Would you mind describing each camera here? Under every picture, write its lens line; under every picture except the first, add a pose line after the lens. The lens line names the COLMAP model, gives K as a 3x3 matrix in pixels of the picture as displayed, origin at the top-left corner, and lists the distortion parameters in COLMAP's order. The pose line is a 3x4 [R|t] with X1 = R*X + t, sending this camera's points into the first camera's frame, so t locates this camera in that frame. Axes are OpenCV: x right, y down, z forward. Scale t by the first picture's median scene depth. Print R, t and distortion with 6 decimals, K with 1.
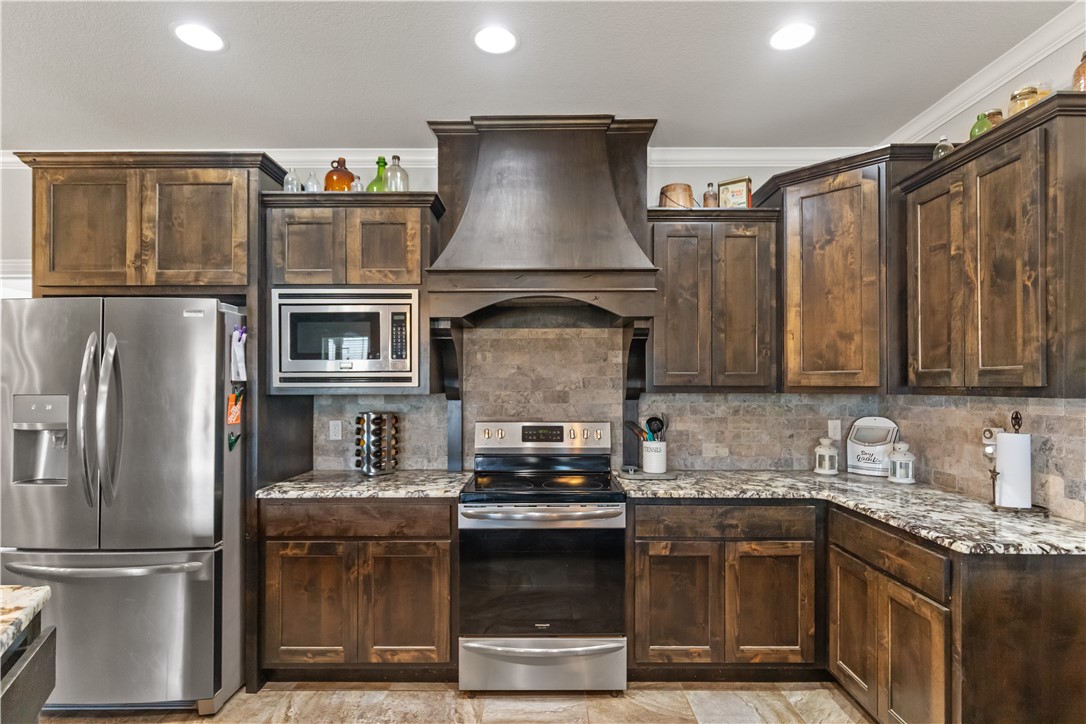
lens RADIAL K [[559.3, 0, 537.3], [0, 559.3, 377.0], [0, 0, 1]] dist [-0.000287, -0.000503]
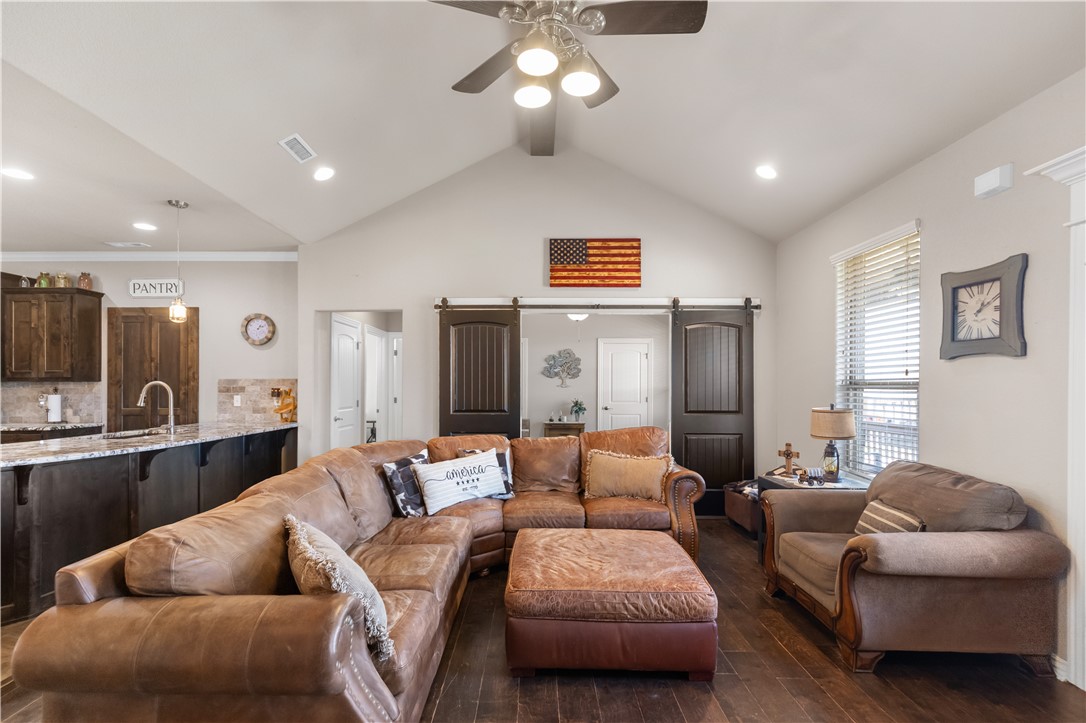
lens RADIAL K [[518.8, 0, 537.8], [0, 518.8, 384.6], [0, 0, 1]] dist [0.001424, 0.000316]
pose [[0.007541, 0.001966, 0.999970, -1.672141], [-0.008863, 0.999959, -0.001899, 0.033446], [-0.999932, -0.008848, 0.007558, -1.383027]]
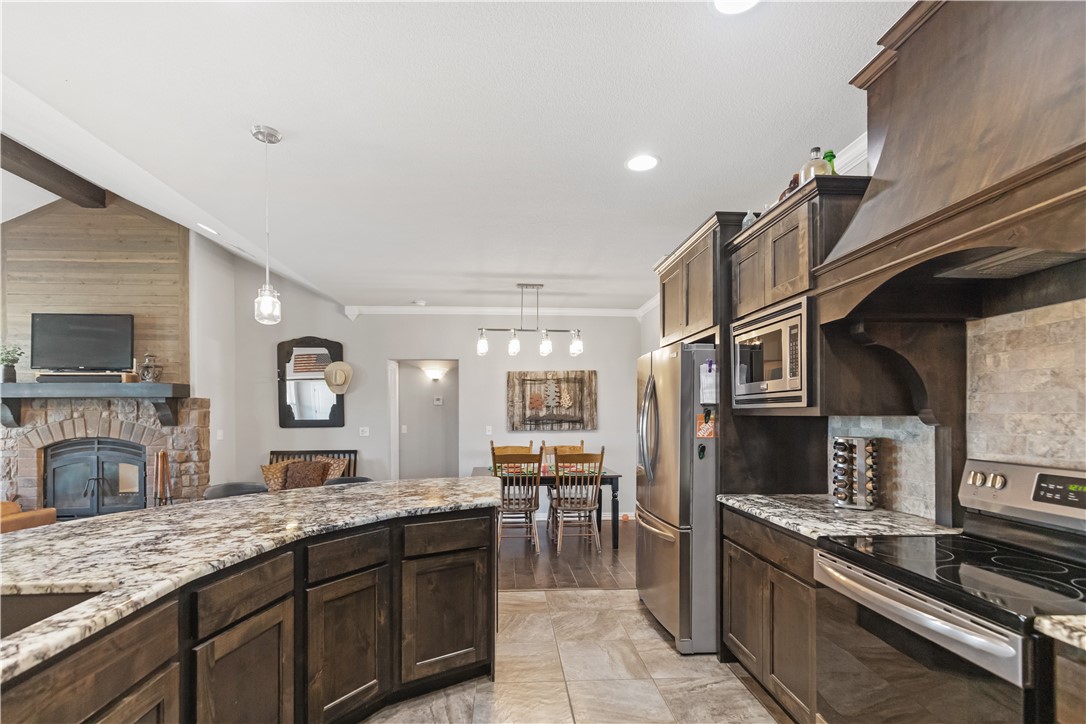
lens RADIAL K [[518.8, 0, 525.0], [0, 518.8, 411.7], [0, 0, 1]] dist [0.001424, 0.000316]
pose [[0.045591, -0.001323, -0.998959, 0.549983], [0.011612, 0.999932, -0.000794, 0.019562], [0.998893, -0.011564, 0.045603, 0.495259]]
